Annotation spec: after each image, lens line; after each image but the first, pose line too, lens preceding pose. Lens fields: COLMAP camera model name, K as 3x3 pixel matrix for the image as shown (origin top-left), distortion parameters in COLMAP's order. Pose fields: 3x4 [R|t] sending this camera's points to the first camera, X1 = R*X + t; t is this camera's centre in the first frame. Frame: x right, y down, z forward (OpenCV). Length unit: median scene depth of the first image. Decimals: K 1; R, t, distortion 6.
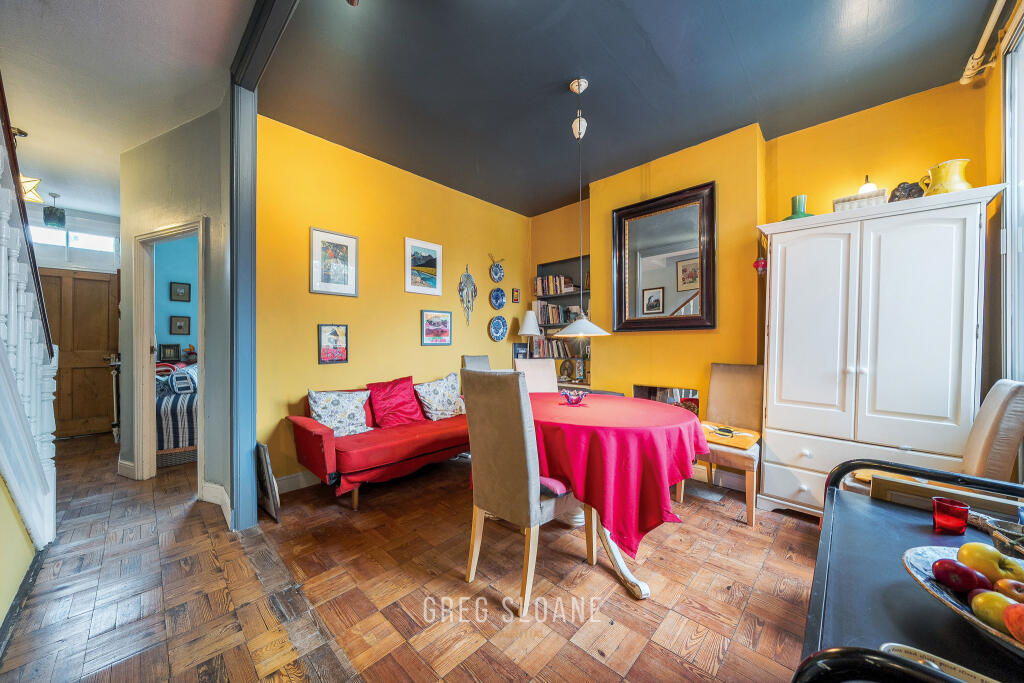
lens RADIAL K [[353.3, 0, 513.4], [0, 353.3, 343.8], [0, 0, 1]] dist [-0.001739, -0.000079]
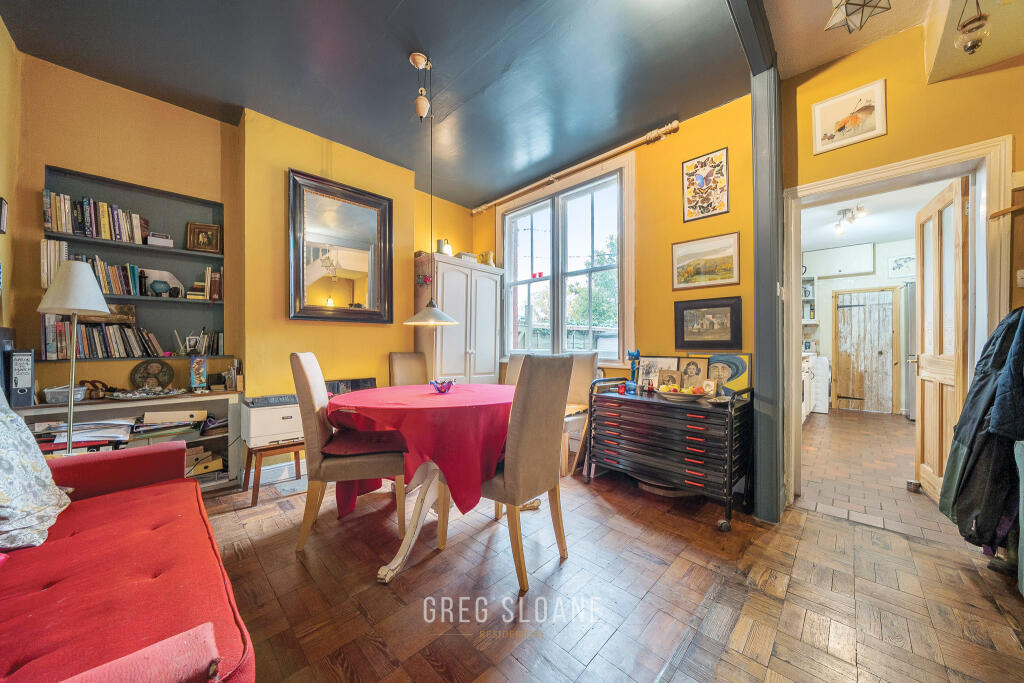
lens RADIAL K [[353.3, 0, 513.4], [0, 353.3, 343.8], [0, 0, 1]] dist [-0.001739, -0.000079]
pose [[0.025769, -0.006066, 0.999650, -0.514967], [-0.006447, 0.999960, 0.006234, 0.013178], [-0.999647, -0.006605, 0.025729, 0.471802]]
